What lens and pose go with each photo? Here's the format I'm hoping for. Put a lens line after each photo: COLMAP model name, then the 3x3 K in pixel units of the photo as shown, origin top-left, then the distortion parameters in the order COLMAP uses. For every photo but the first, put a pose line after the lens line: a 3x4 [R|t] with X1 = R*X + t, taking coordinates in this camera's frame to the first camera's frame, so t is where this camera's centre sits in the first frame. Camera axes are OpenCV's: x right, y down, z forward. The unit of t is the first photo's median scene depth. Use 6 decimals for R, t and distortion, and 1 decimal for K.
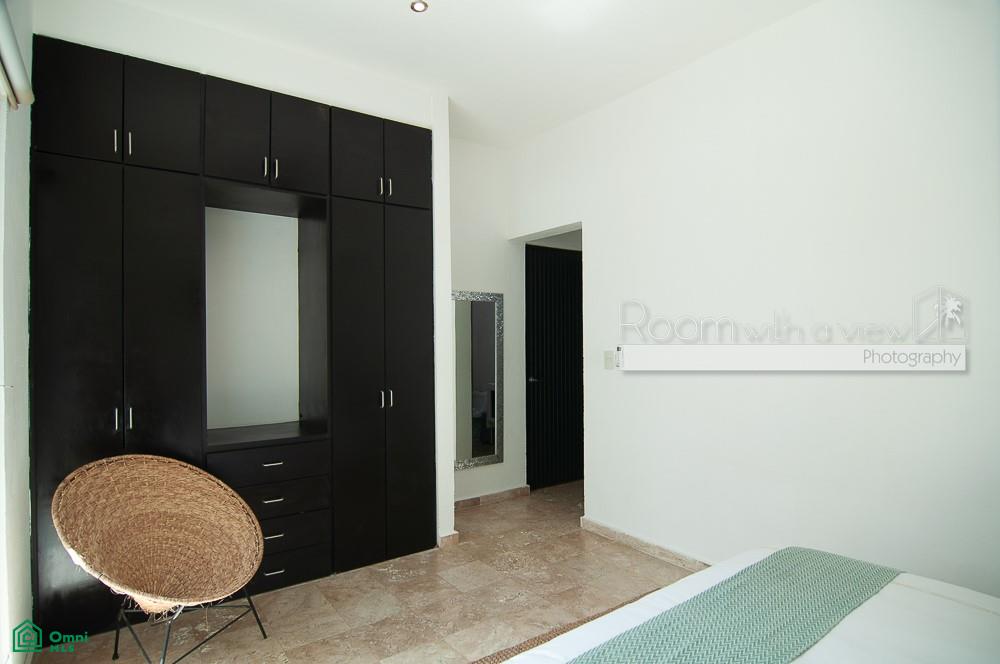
lens RADIAL K [[528.9, 0, 502.1], [0, 528.9, 337.8], [0, 0, 1]] dist [0.000514, 0.000016]
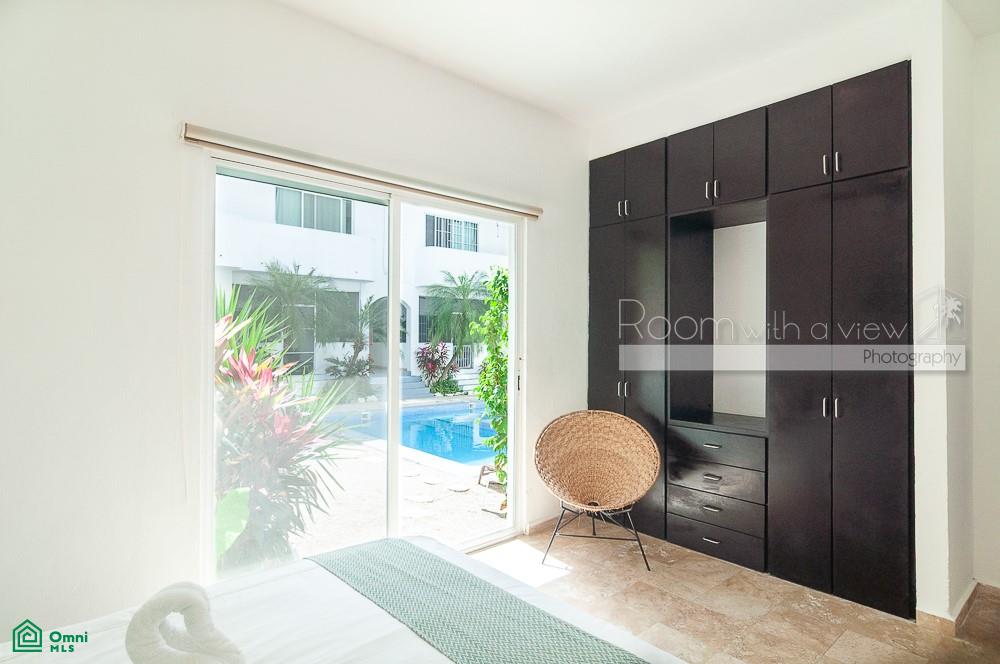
lens RADIAL K [[528.9, 0, 502.1], [0, 528.9, 337.8], [0, 0, 1]] dist [0.000514, 0.000016]
pose [[0.108664, 0.008712, -0.994040, 0.785155], [-0.001405, 0.999962, 0.008610, -0.009566], [0.994078, 0.000461, 0.108672, 0.496658]]
